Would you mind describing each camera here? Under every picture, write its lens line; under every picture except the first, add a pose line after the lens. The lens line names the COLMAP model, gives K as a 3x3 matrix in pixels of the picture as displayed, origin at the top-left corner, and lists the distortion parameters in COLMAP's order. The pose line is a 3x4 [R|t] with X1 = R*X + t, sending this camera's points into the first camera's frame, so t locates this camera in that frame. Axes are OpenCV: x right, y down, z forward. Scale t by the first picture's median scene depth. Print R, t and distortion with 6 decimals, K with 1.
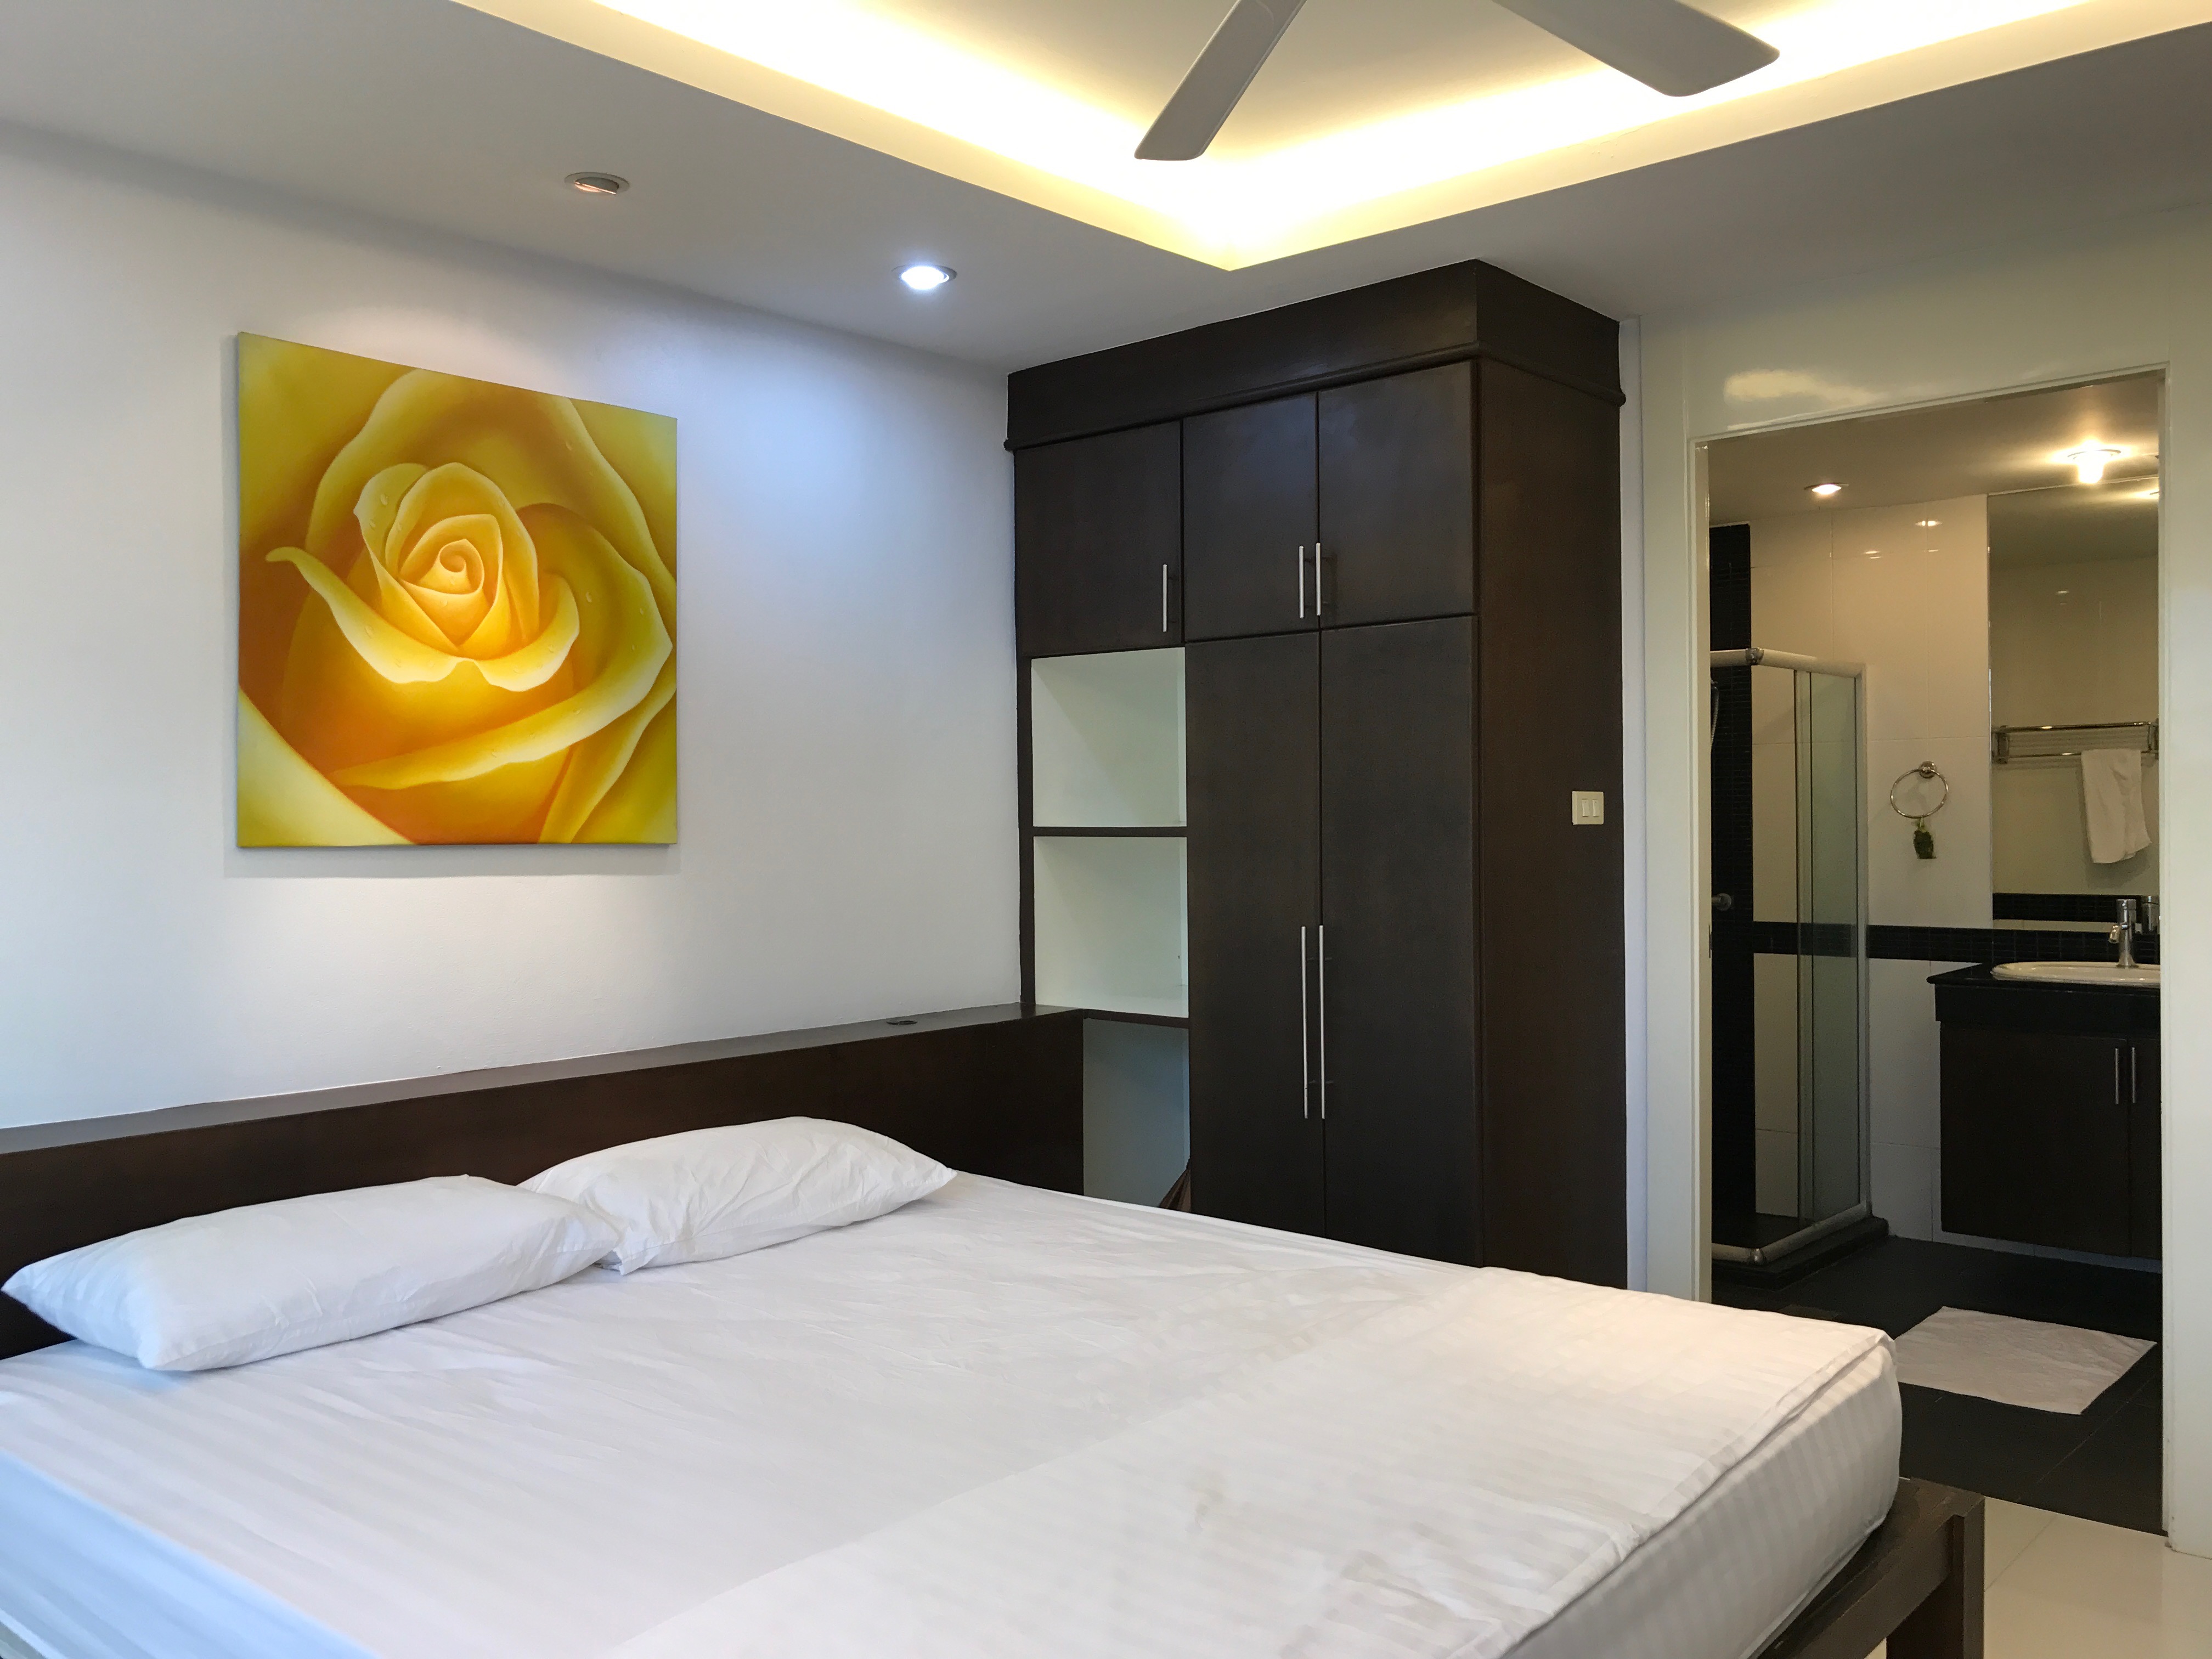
lens RADIAL K [[1803.4, 0, 1106.0], [0, 1803.4, 829.5], [0, 0, 1]] dist [-0.000114, 0.001996]
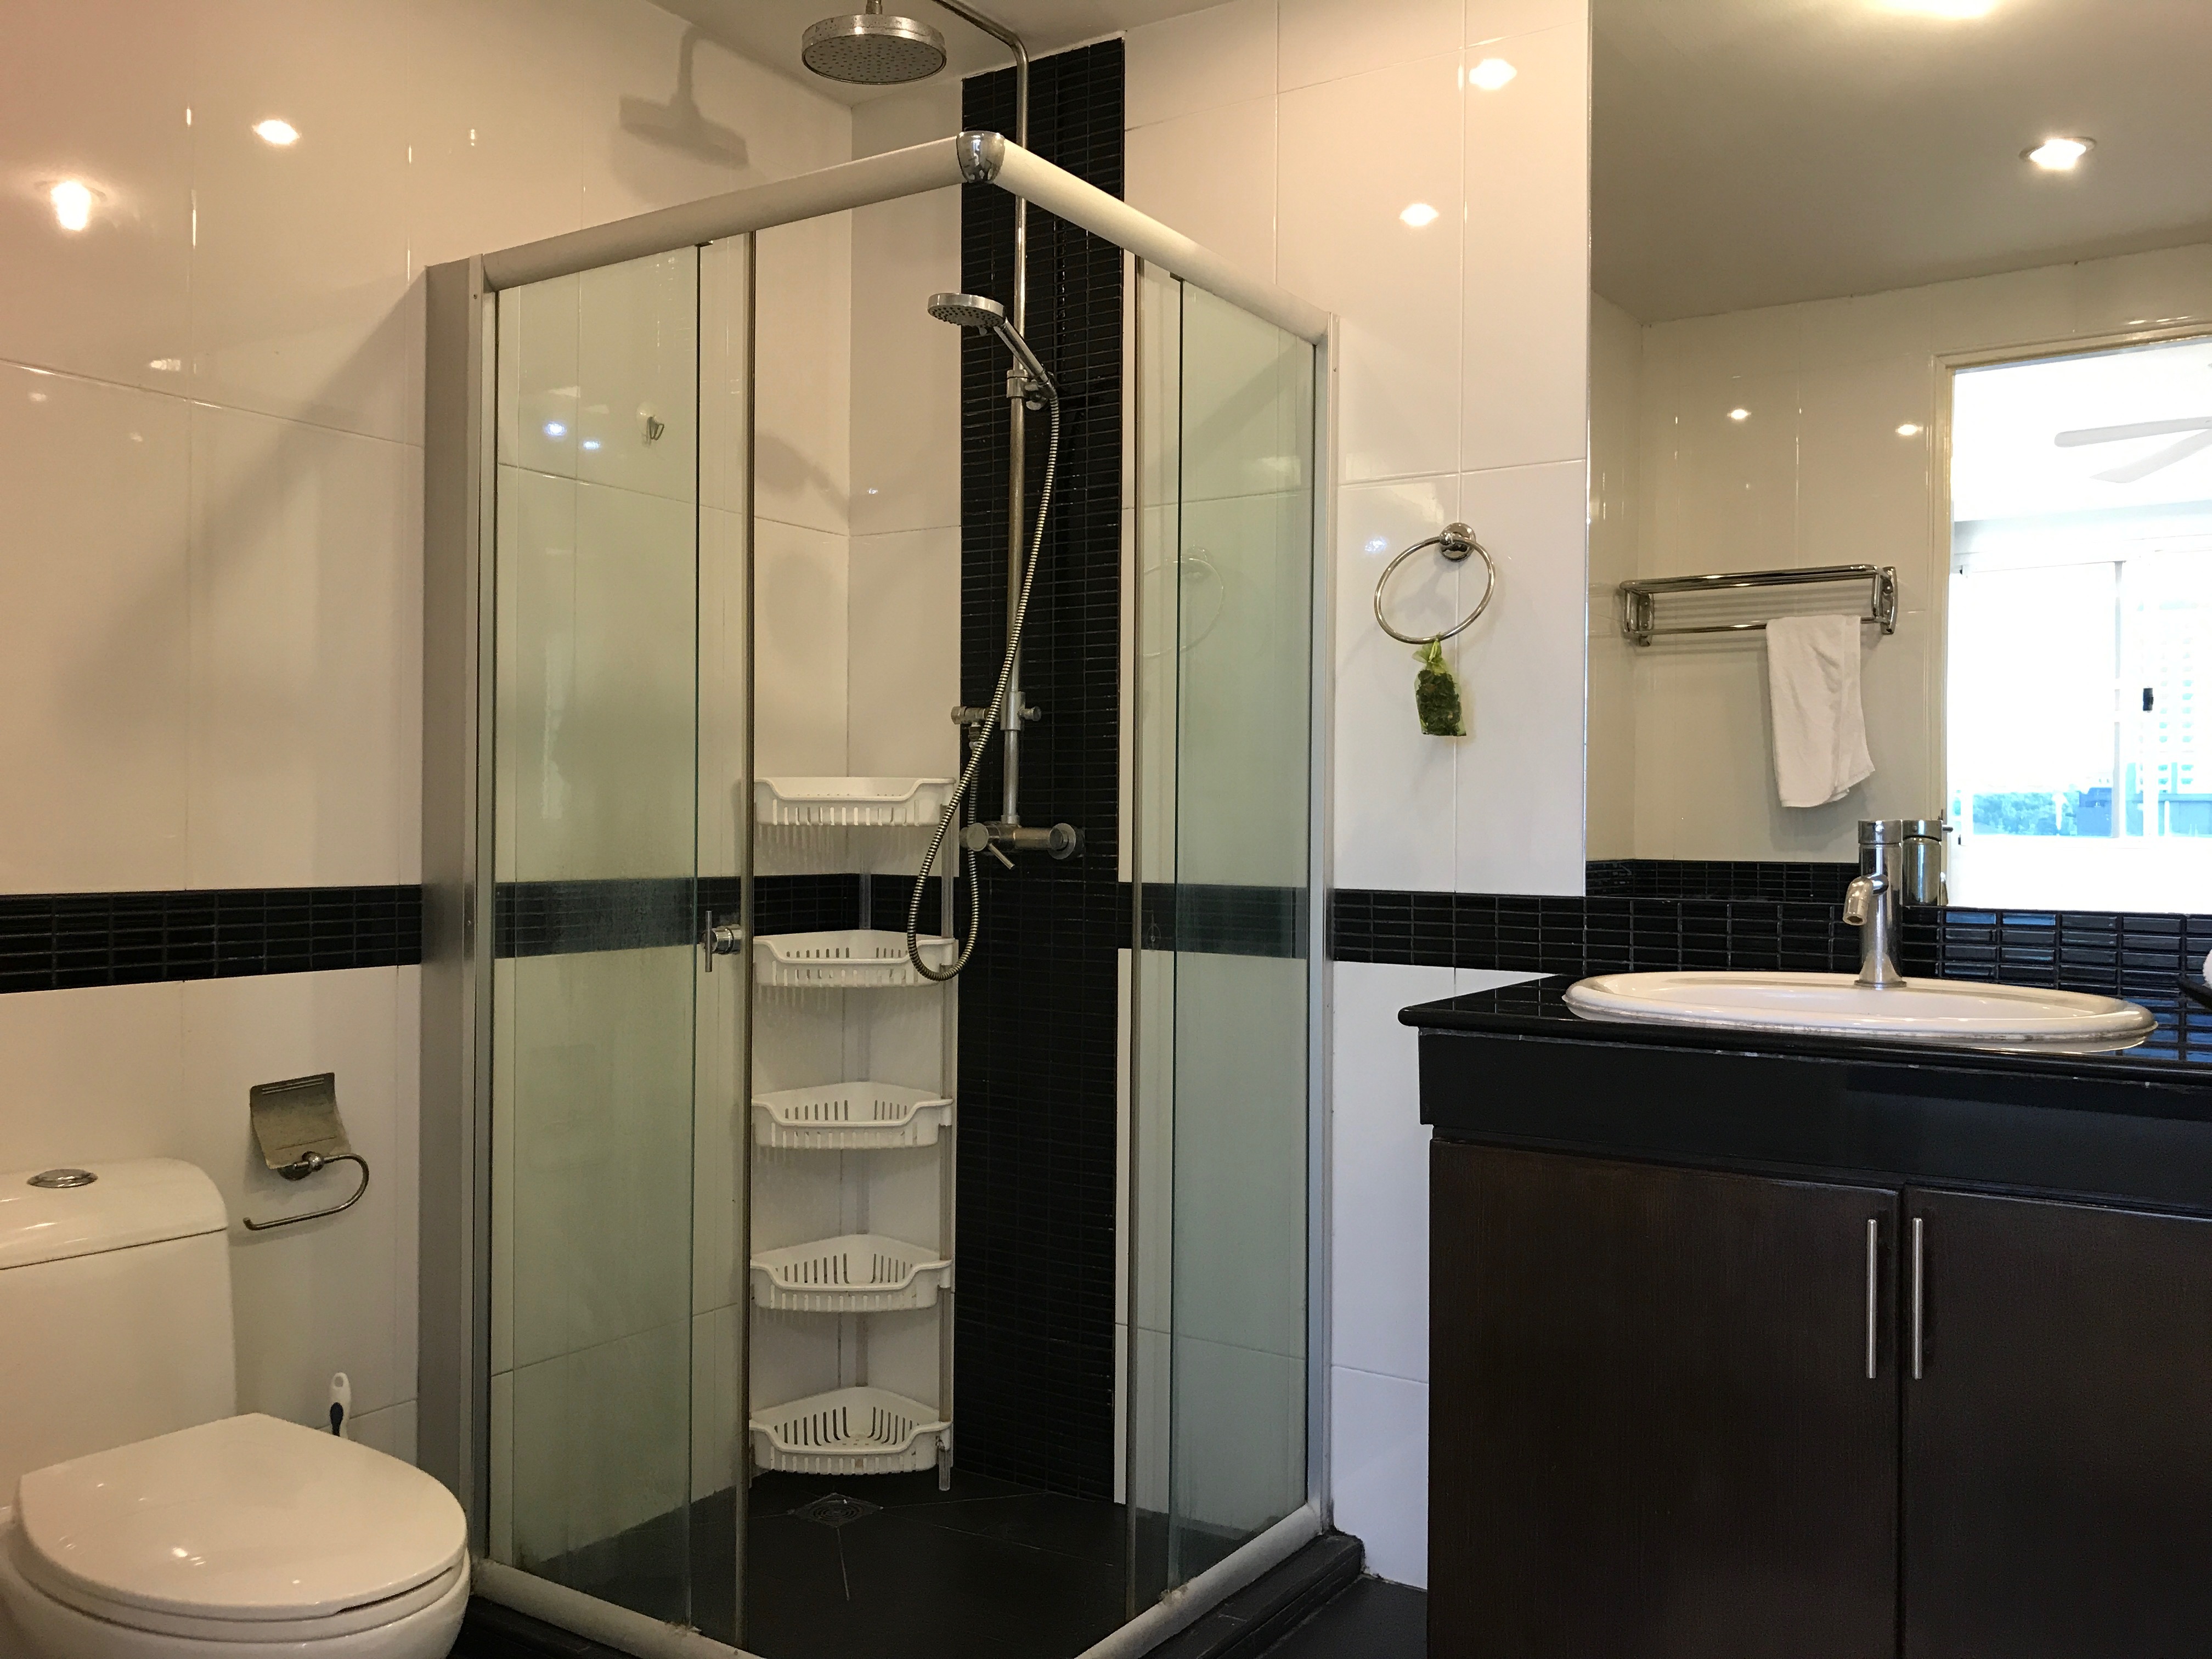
lens RADIAL K [[1798.9, 0, 1106.0], [0, 1798.9, 829.5], [0, 0, 1]] dist [0.055767, -0.112363]
pose [[0.988014, 0.015866, 0.153546, 0.296366], [-0.015308, 0.999871, -0.004812, 0.041123], [-0.153602, 0.002403, 0.988130, 0.559946]]
